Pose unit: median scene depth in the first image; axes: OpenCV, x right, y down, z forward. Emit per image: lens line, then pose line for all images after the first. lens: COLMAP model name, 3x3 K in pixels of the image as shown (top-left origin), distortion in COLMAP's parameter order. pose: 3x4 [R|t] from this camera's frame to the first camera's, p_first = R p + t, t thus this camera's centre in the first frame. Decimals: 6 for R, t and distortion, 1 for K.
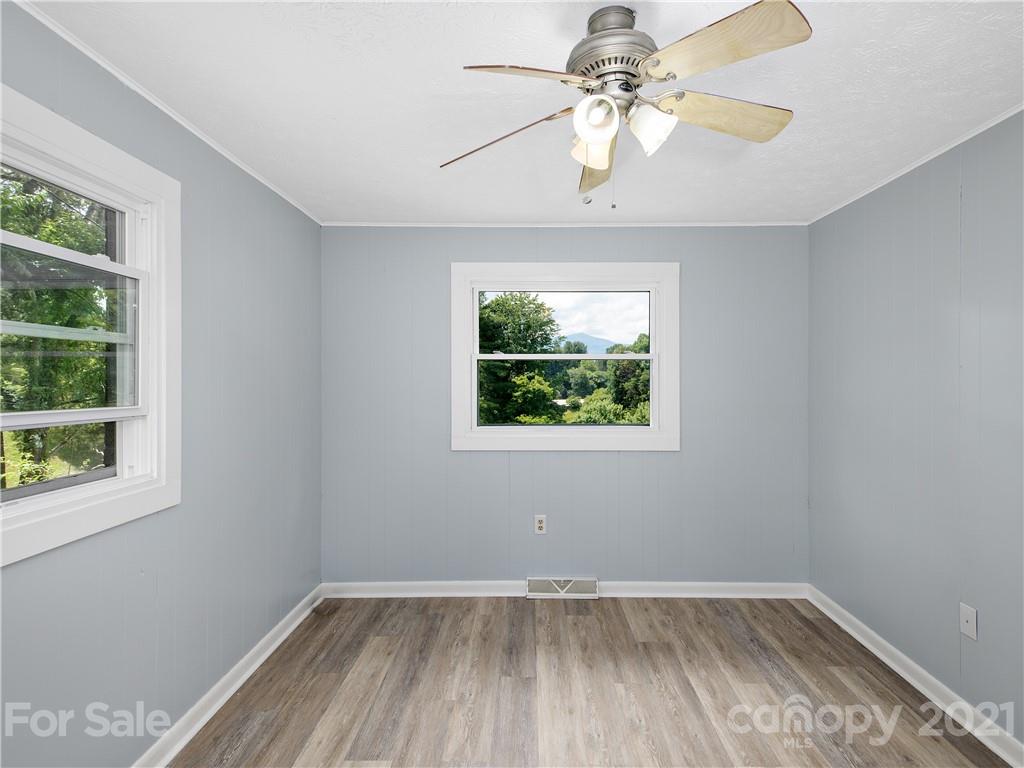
lens RADIAL K [[540.8, 0, 561.6], [0, 540.8, 382.9], [0, 0, 1]] dist [0.031639, -0.001617]
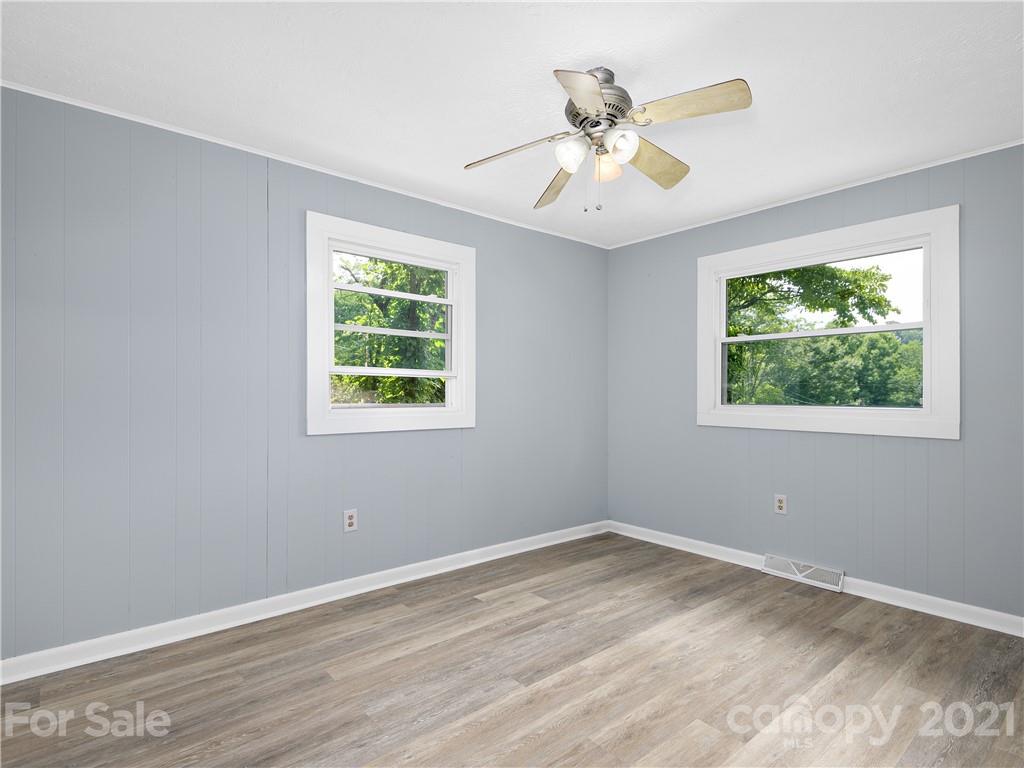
lens RADIAL K [[537.6, 0, 509.8], [0, 537.6, 392.6], [0, 0, 1]] dist [0.029686, -0.000897]
pose [[0.648559, 0.001420, -0.761163, 0.481830], [-0.004594, 0.999987, -0.002049, 0.073403], [0.761151, 0.004826, 0.648557, -0.035216]]
